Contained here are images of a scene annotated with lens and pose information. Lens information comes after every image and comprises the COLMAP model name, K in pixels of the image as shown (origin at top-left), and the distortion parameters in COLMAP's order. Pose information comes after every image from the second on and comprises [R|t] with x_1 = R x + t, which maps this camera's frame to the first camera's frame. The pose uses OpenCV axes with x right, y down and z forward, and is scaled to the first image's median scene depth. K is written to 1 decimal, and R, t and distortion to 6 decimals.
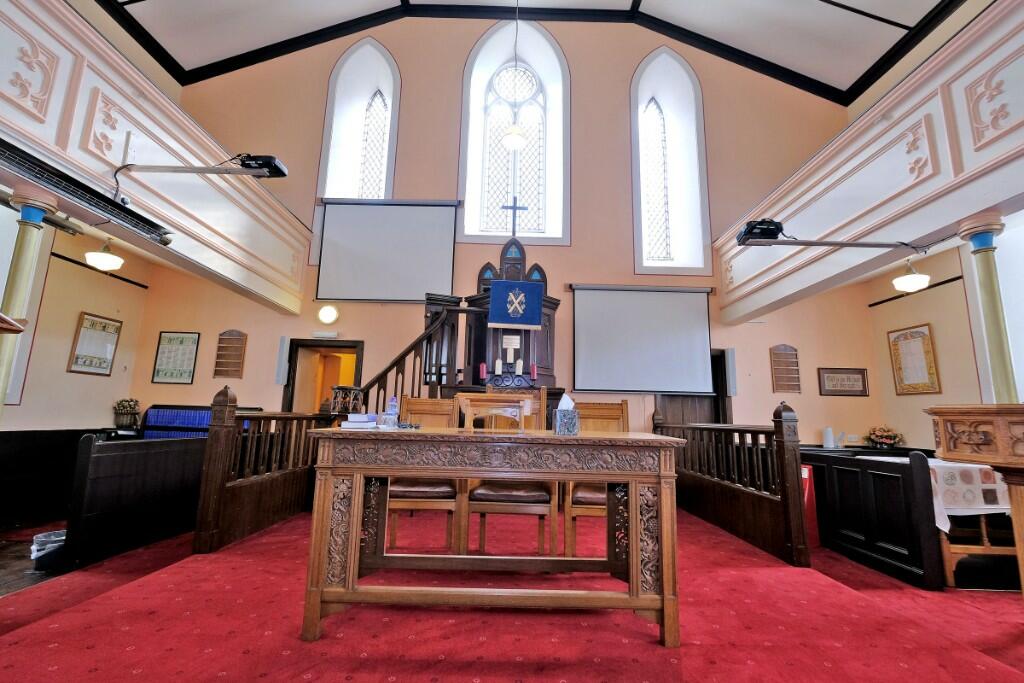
lens RADIAL K [[445.2, 0, 512.0], [0, 445.2, 341.0], [0, 0, 1]] dist [-0.003727, -0.001456]
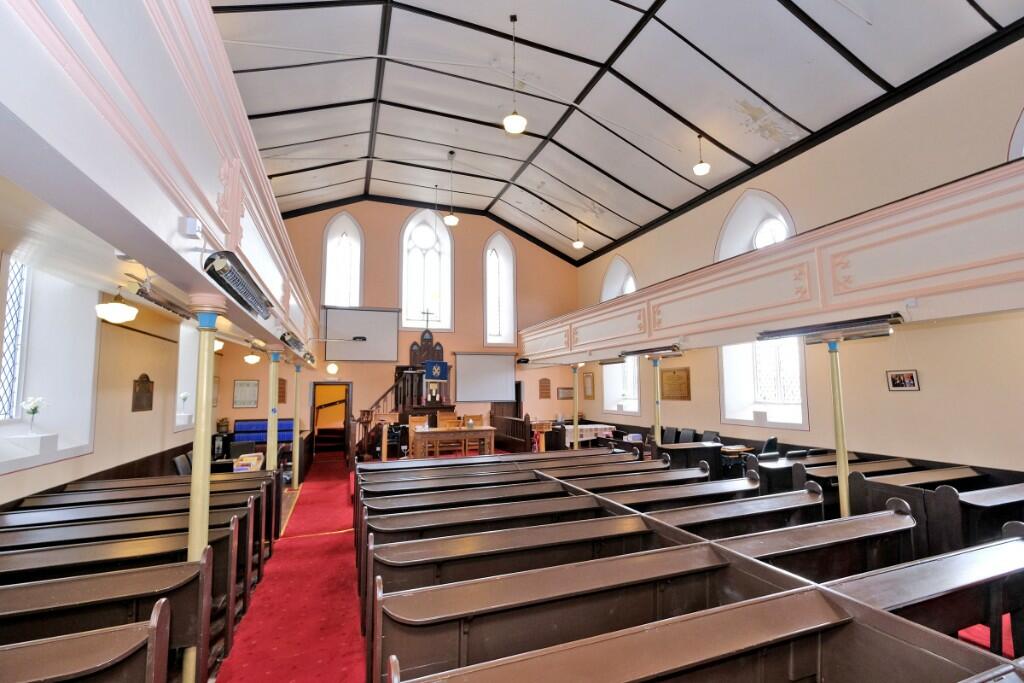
lens RADIAL K [[445.2, 0, 516.0], [0, 445.2, 343.9], [0, 0, 1]] dist [-0.003727, -0.001456]
pose [[0.935374, 0.001185, 0.353658, -0.345879], [-0.026048, 0.997509, 0.065552, -0.313844], [-0.352700, -0.070528, 0.933075, -1.087236]]
